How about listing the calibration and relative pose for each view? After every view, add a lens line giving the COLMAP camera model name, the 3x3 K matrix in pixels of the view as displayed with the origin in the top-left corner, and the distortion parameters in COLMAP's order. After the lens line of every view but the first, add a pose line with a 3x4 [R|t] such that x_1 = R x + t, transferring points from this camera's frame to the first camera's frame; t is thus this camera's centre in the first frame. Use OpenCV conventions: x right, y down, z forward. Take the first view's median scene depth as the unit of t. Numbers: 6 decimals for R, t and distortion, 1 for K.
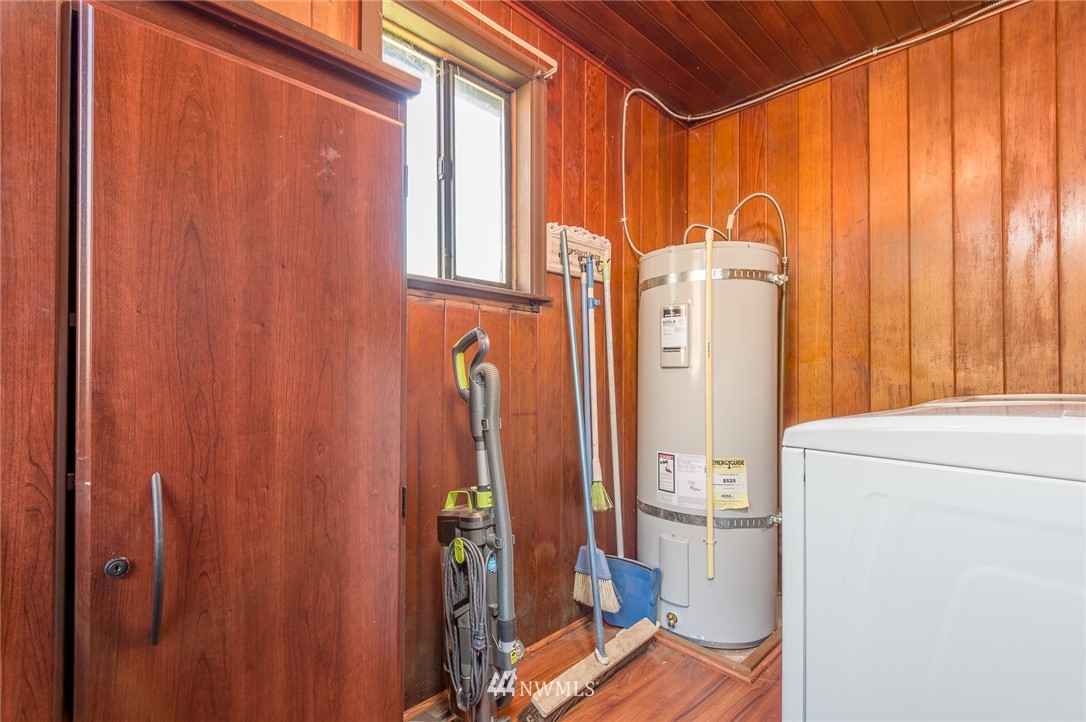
lens RADIAL K [[492.2, 0, 536.7], [0, 492.2, 364.4], [0, 0, 1]] dist [0.012752, -0.006721]
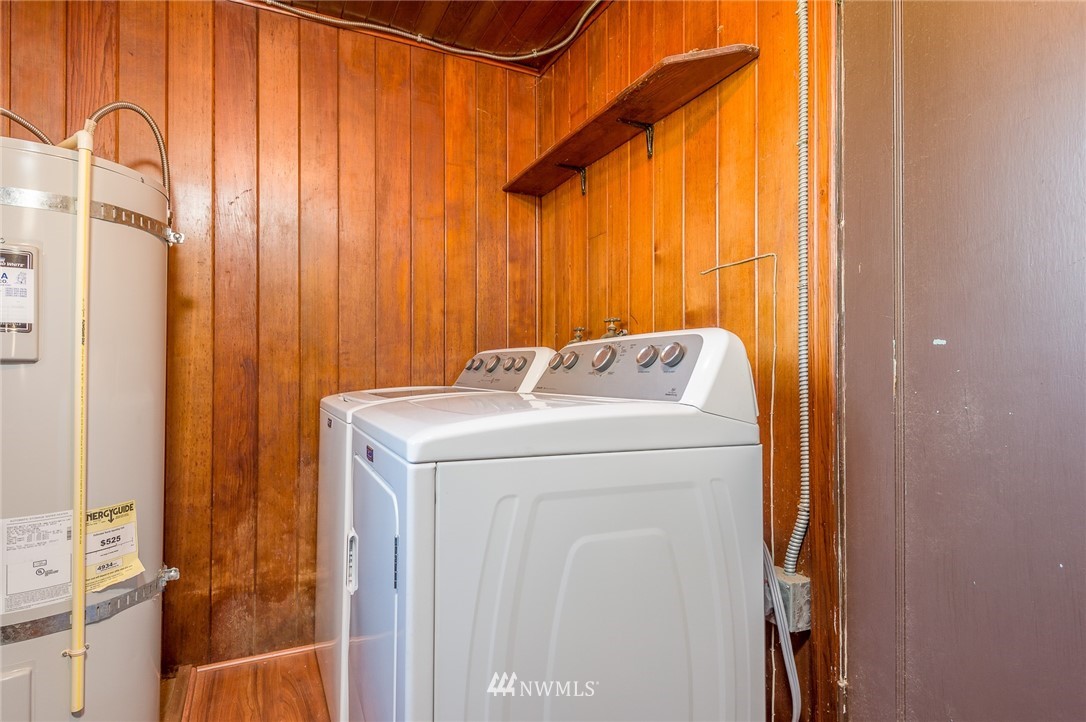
lens RADIAL K [[576.2, 0, 539.5], [0, 576.2, 364.7], [0, 0, 1]] dist [0.019338, -0.002713]
pose [[0.318033, 0.005505, 0.948064, -0.144362], [-0.011108, 0.999936, -0.002080, 0.005291], [-0.948014, -0.009869, 0.318074, 0.241786]]
